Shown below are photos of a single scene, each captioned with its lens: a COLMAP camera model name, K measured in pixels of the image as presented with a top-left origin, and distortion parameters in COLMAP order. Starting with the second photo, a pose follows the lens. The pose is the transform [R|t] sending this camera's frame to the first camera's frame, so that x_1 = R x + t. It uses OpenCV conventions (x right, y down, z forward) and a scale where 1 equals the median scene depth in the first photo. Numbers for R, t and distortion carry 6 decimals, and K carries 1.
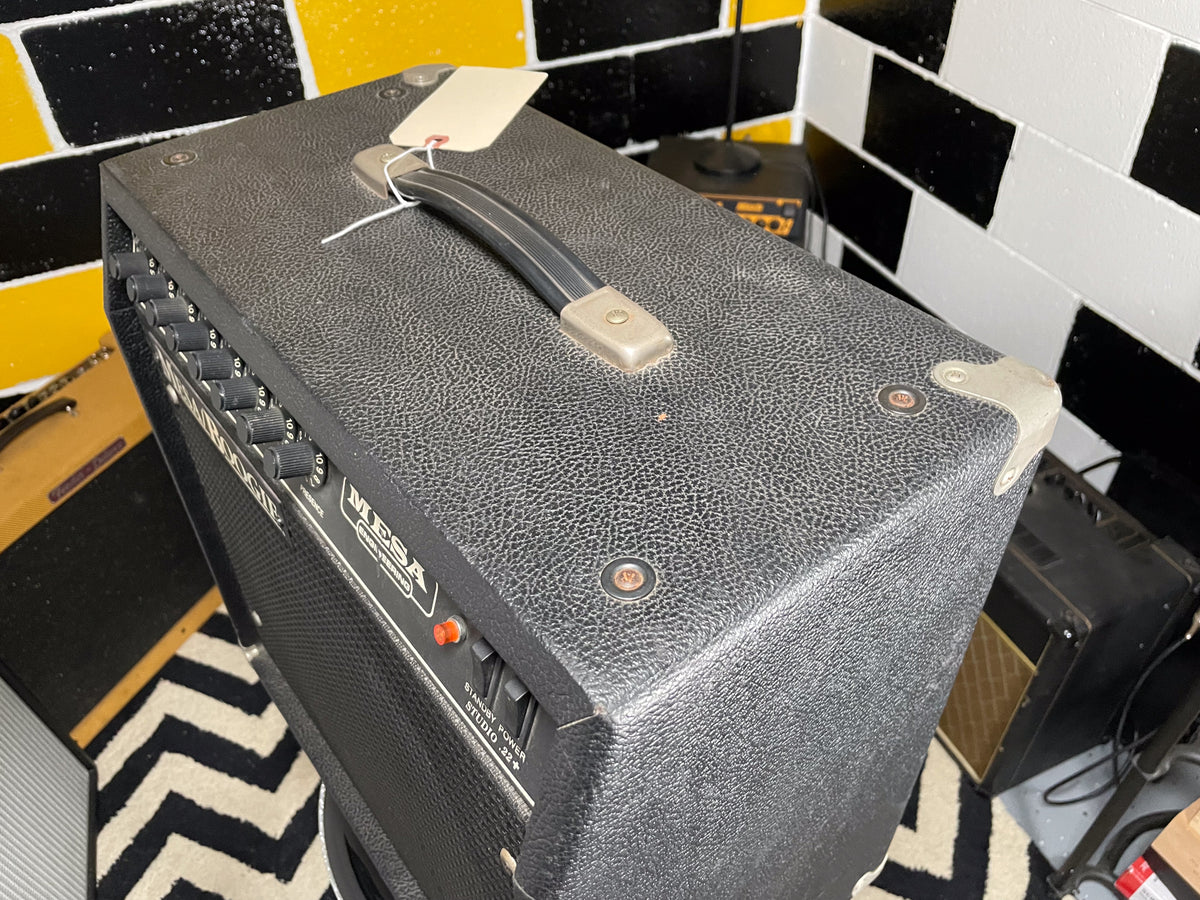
lens RADIAL K [[925.4, 0, 600.0], [0, 925.4, 450.0], [0, 0, 1]] dist [0.068867, -0.108689]
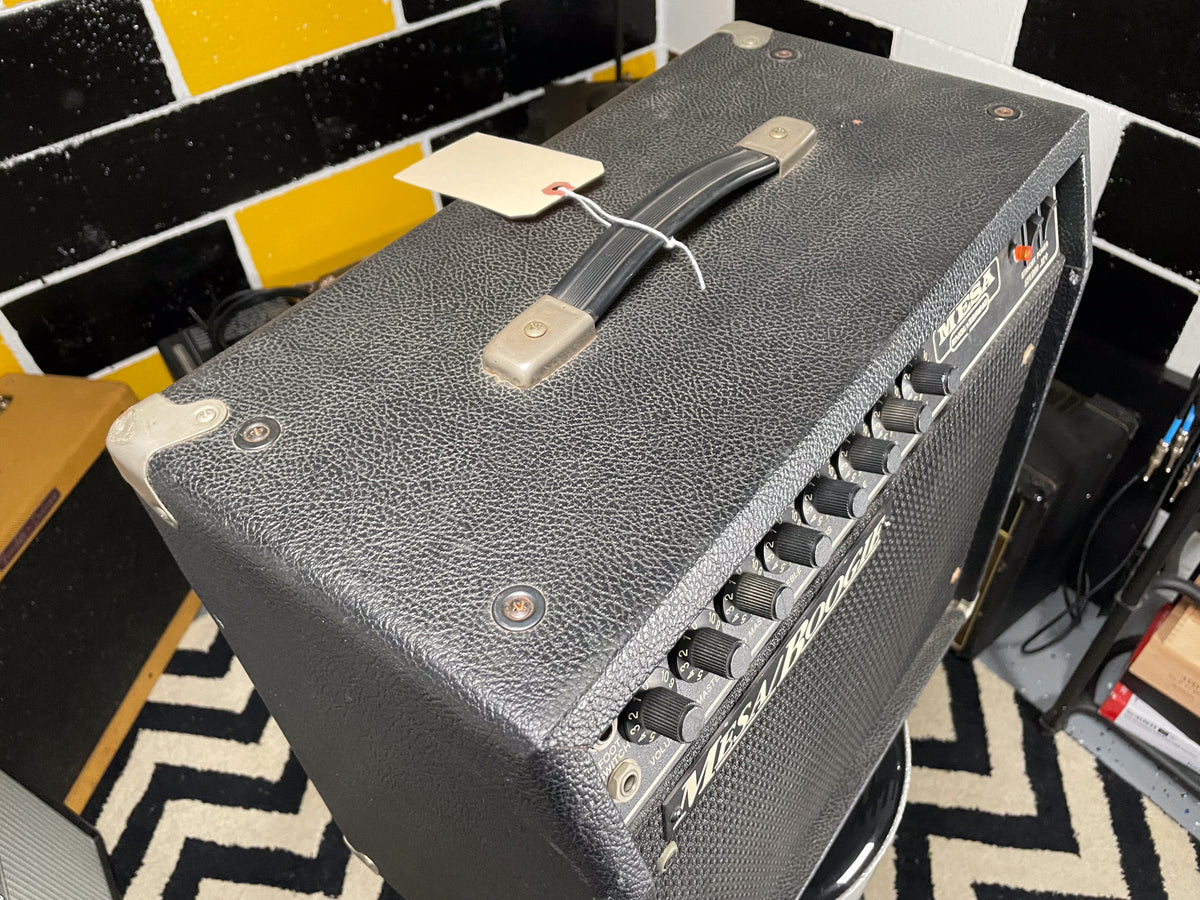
lens RADIAL K [[925.4, 0, 600.0], [0, 925.4, 450.0], [0, 0, 1]] dist [0.068867, -0.108689]
pose [[0.972923, -0.184835, 0.138769, -0.104555], [0.177375, 0.982032, 0.064435, -0.013706], [-0.148186, -0.038076, 0.988226, 0.001820]]
